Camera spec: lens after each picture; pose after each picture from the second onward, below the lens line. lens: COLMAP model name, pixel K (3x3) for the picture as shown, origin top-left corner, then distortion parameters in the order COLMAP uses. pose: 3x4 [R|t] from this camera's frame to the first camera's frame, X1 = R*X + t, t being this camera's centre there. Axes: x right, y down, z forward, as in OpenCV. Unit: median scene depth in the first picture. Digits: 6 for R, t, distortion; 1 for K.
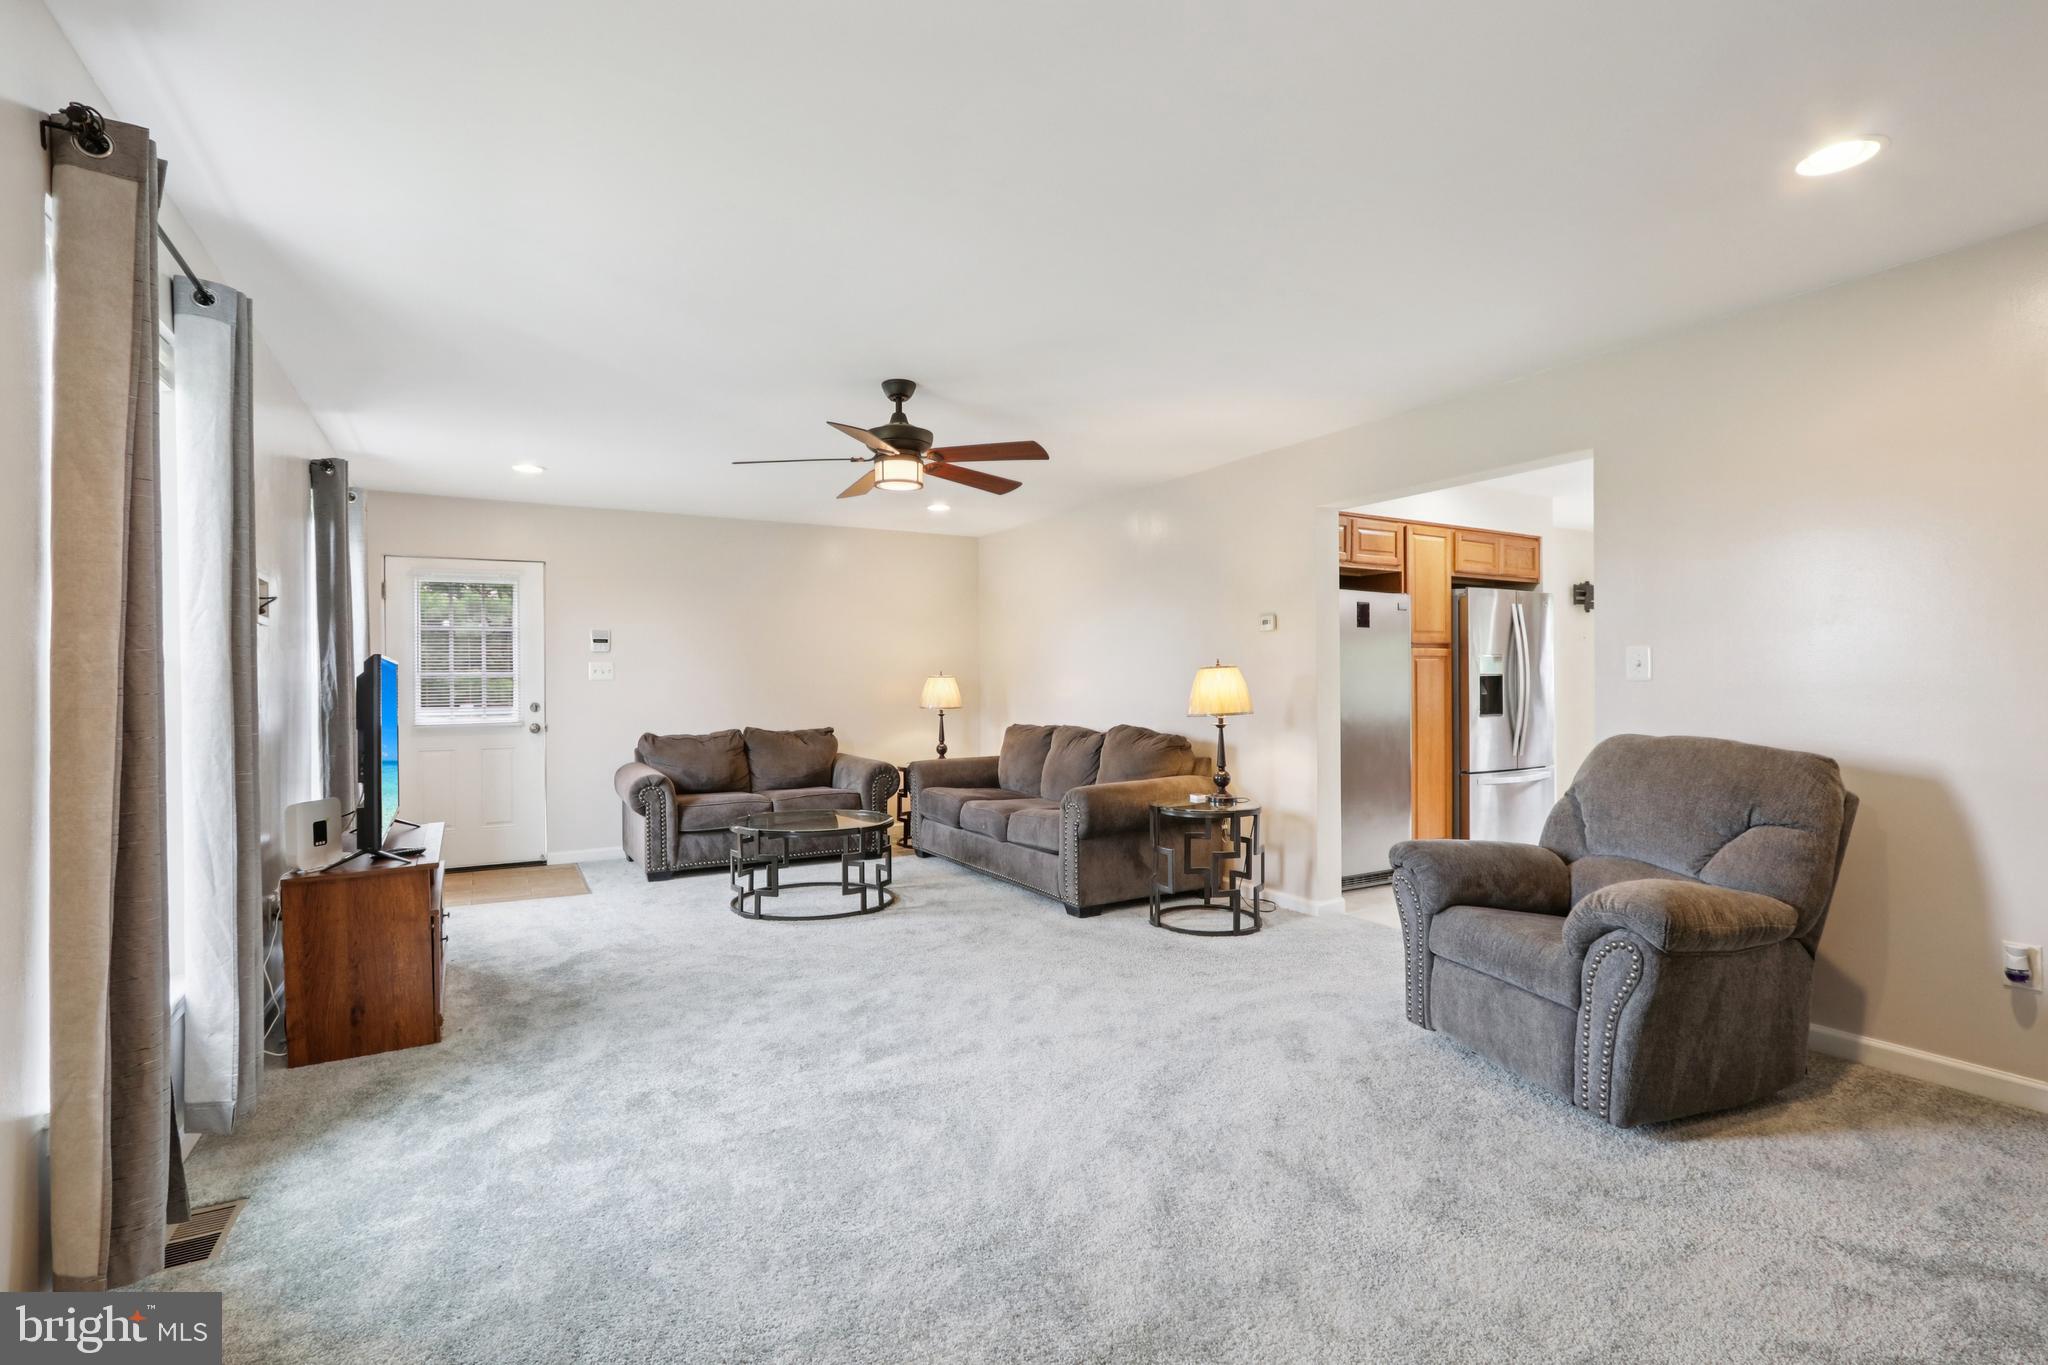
lens RADIAL K [[944.9, 0, 1012.5], [0, 944.9, 684.2], [0, 0, 1]] dist [0.000669, 0.000347]
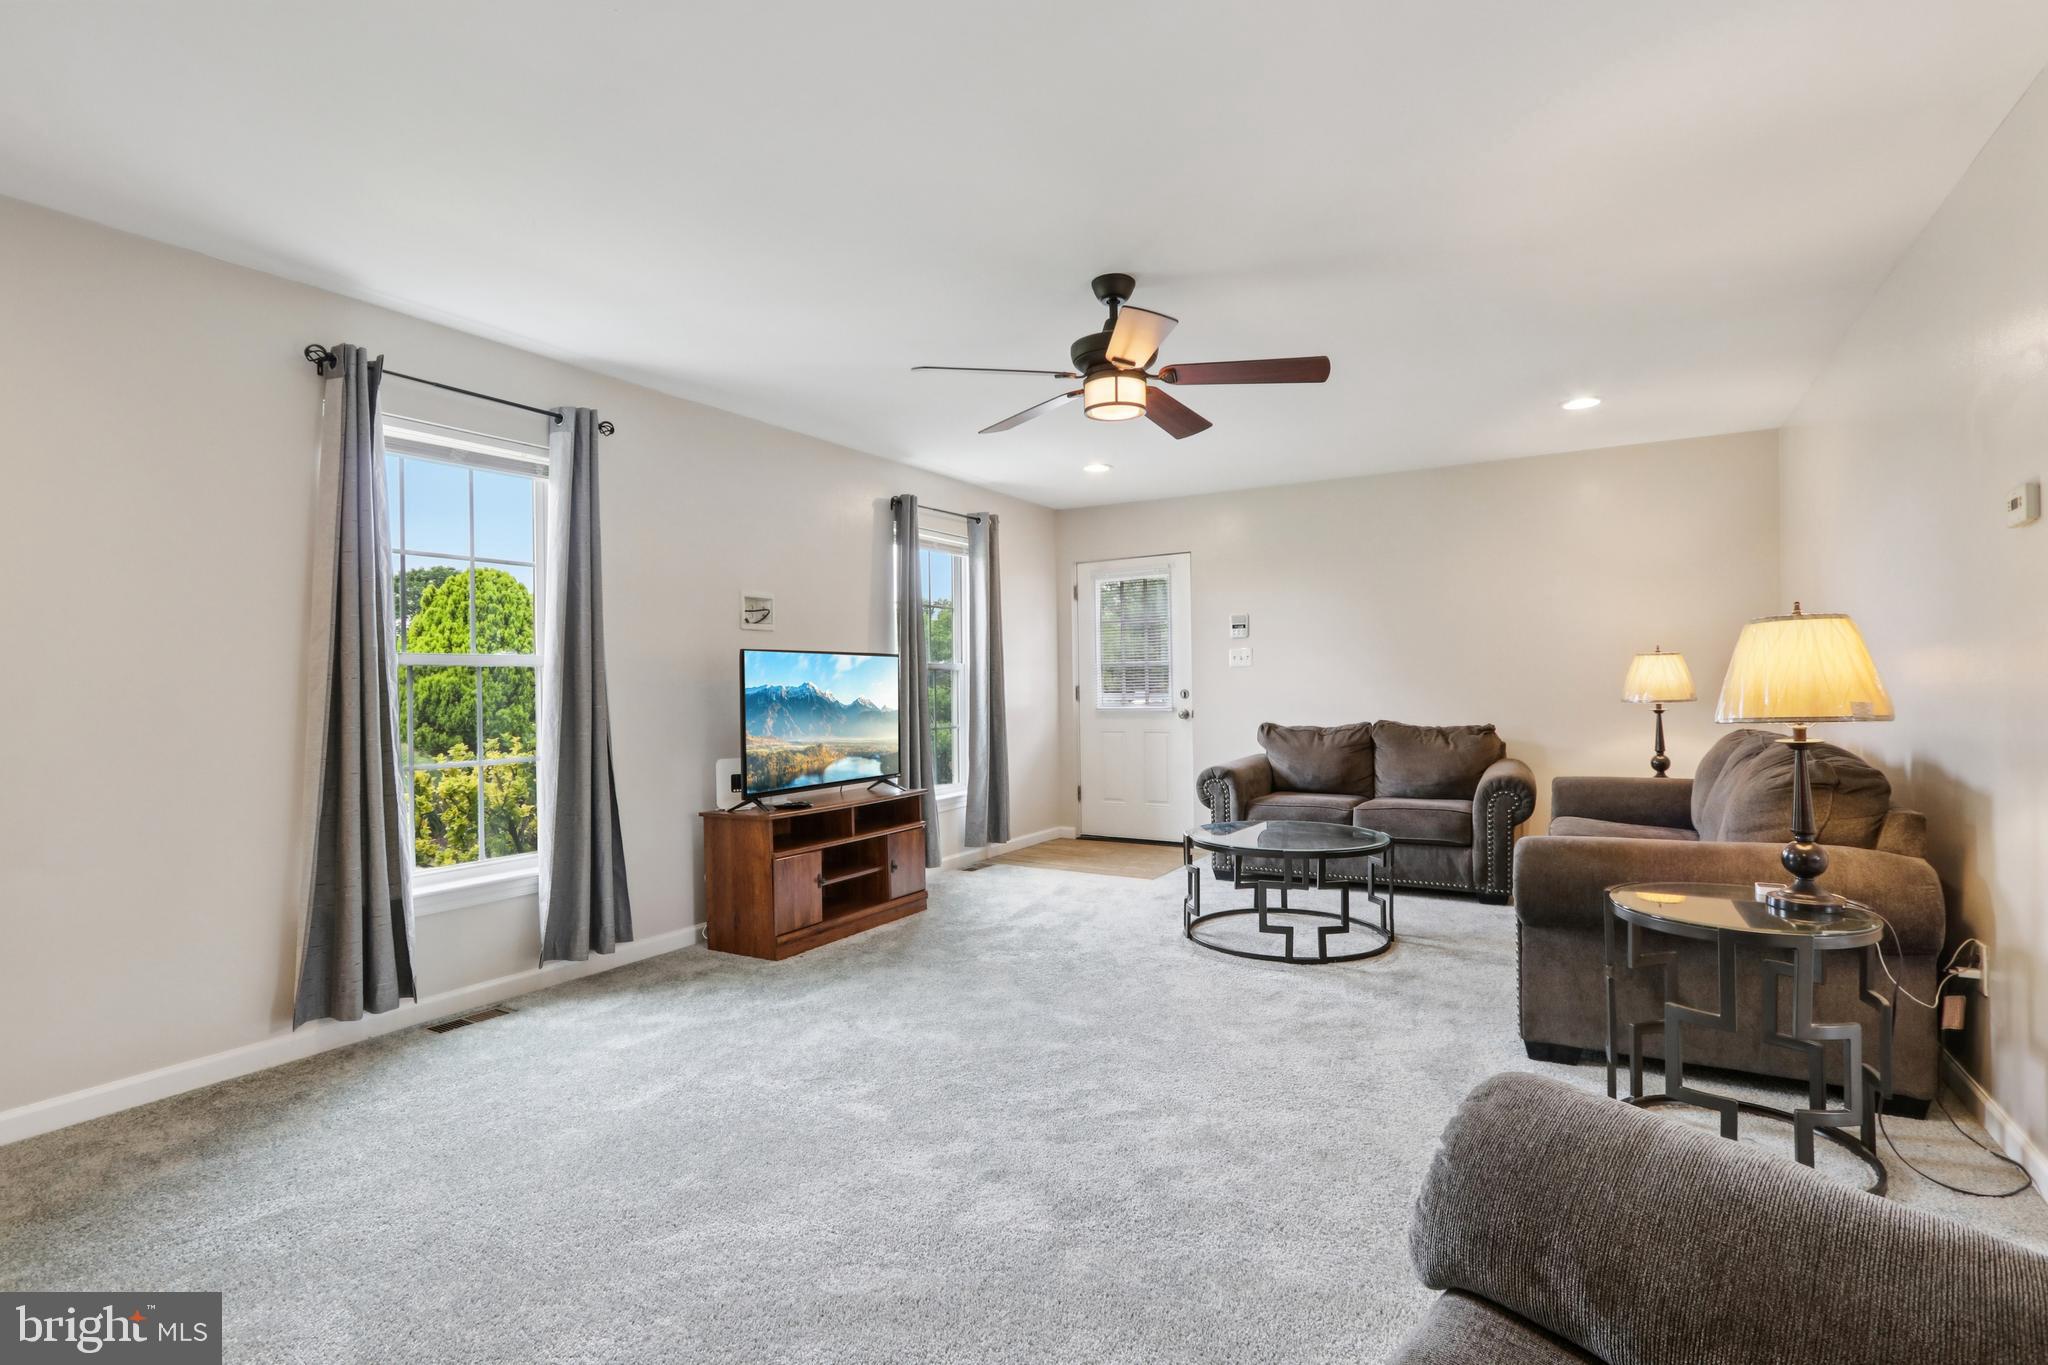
lens RADIAL K [[961.2, 0, 1024.0], [0, 961.2, 682.5], [0, 0, 1]] dist [-0.018053, 0.000847]
pose [[0.508052, -0.001033, -0.861326, 0.345662], [0.008536, 0.999956, 0.003835, 0.007086], [0.861284, -0.009300, 0.508039, 0.349636]]
